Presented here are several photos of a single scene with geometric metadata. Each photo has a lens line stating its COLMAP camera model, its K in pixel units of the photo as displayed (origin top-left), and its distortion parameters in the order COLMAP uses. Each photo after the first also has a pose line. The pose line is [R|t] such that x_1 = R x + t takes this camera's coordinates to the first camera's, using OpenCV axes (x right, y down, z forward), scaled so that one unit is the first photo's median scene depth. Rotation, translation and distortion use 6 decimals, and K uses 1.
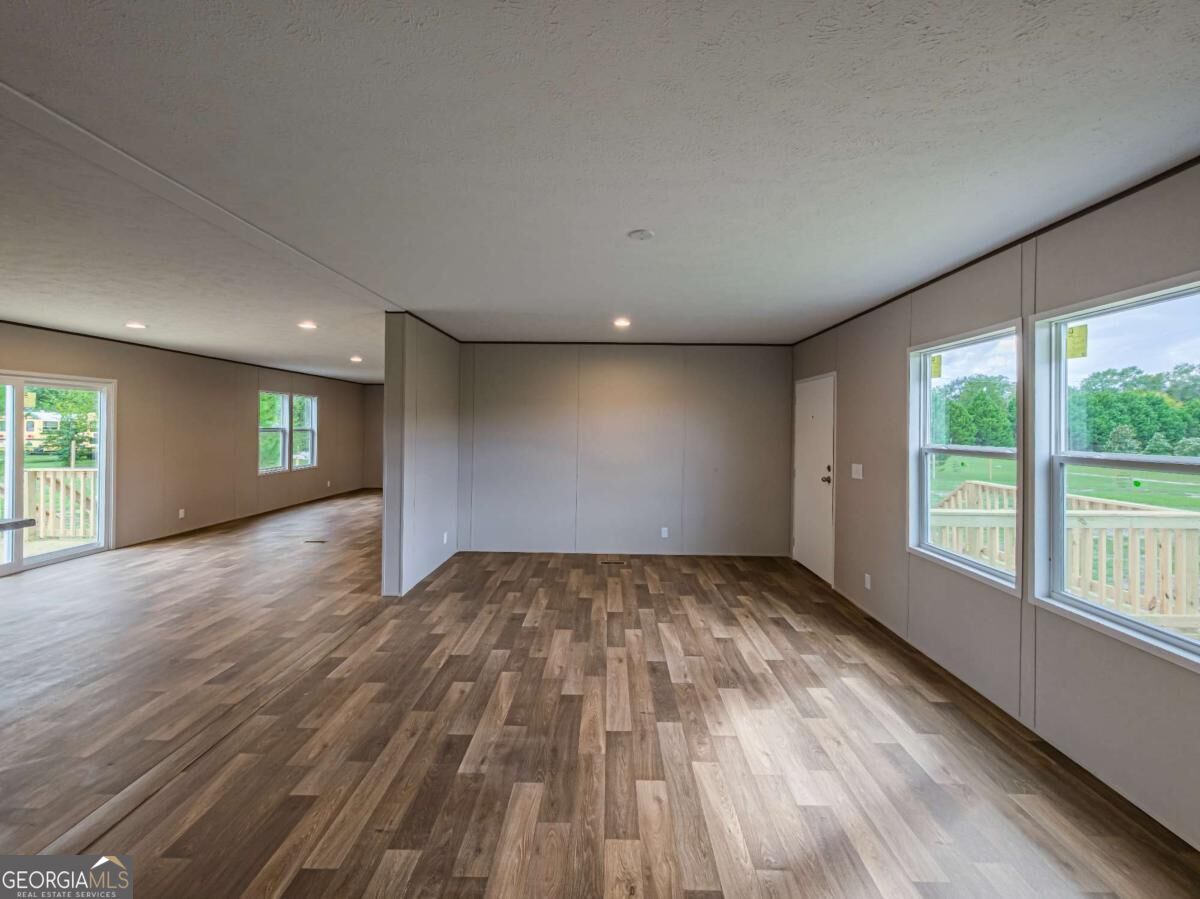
lens RADIAL K [[491.5, 0, 603.9], [0, 491.5, 431.0], [0, 0, 1]] dist [0.007047, -0.001204]
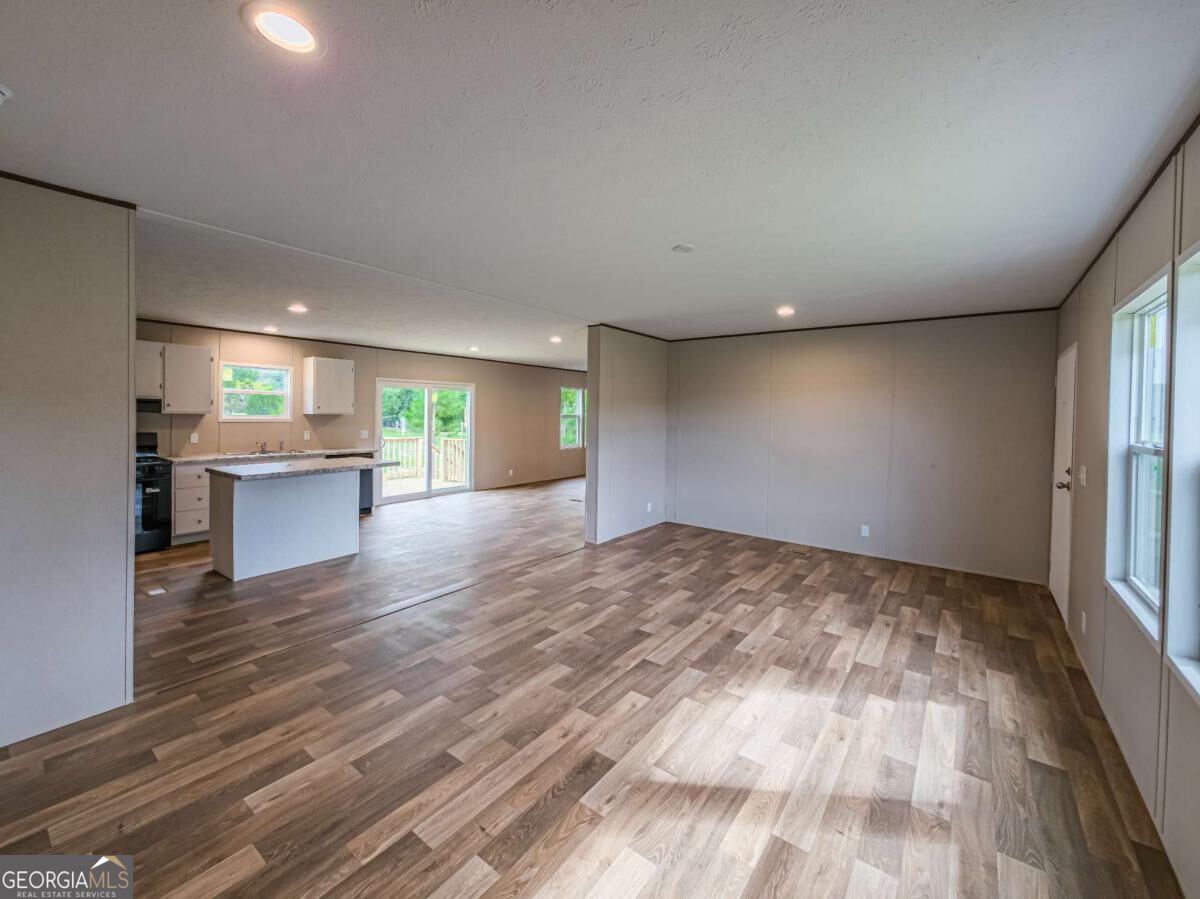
lens RADIAL K [[491.5, 0, 604.6], [0, 491.5, 416.7], [0, 0, 1]] dist [0.007047, -0.001204]
pose [[0.807913, 0.007668, -0.589252, 0.508398], [-0.011263, 0.999934, -0.002432, 0.000350], [0.589195, 0.008601, 0.807945, 0.447709]]
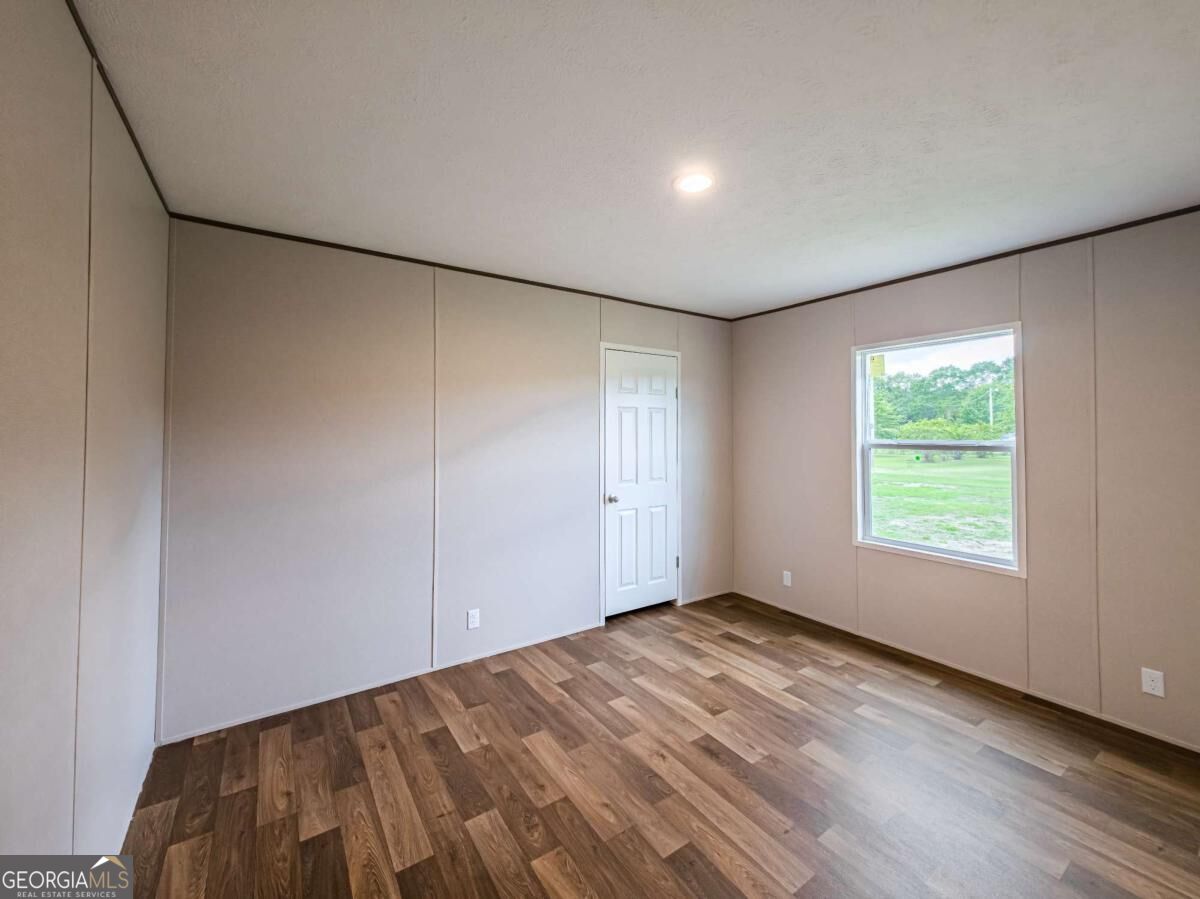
lens RADIAL K [[491.5, 0, 603.5], [0, 491.5, 439.5], [0, 0, 1]] dist [0.007047, -0.001204]
pose [[0.821198, -0.019539, 0.570309, -0.428790], [0.011516, 0.999778, 0.017671, 0.003280], [-0.570528, -0.007944, 0.821240, 0.478591]]
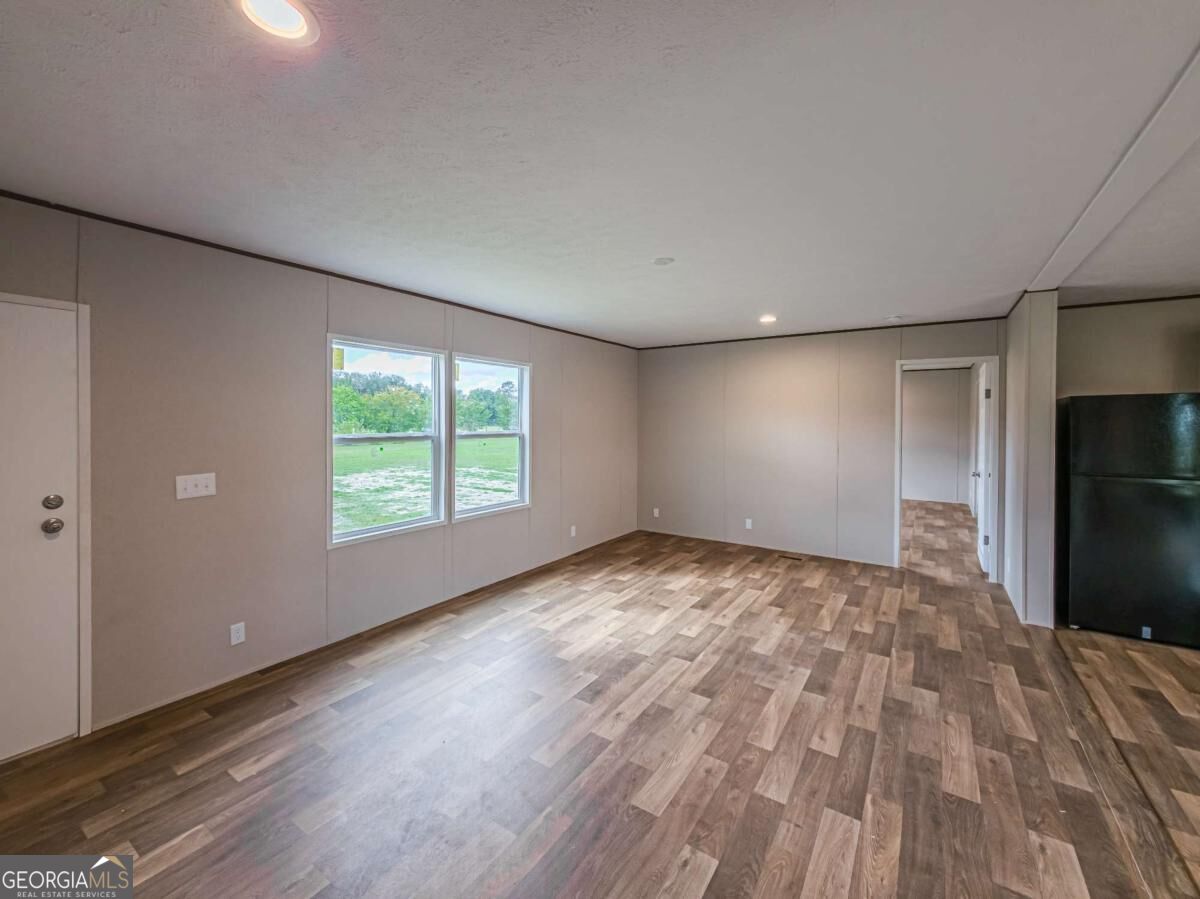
lens RADIAL K [[491.5, 0, 603.6], [0, 491.5, 432.1], [0, 0, 1]] dist [0.007047, -0.001204]
pose [[-0.838025, -0.026660, 0.544981, -0.372567], [-0.009938, 0.999386, 0.033607, -0.018593], [-0.545542, 0.022747, -0.837775, 1.686143]]
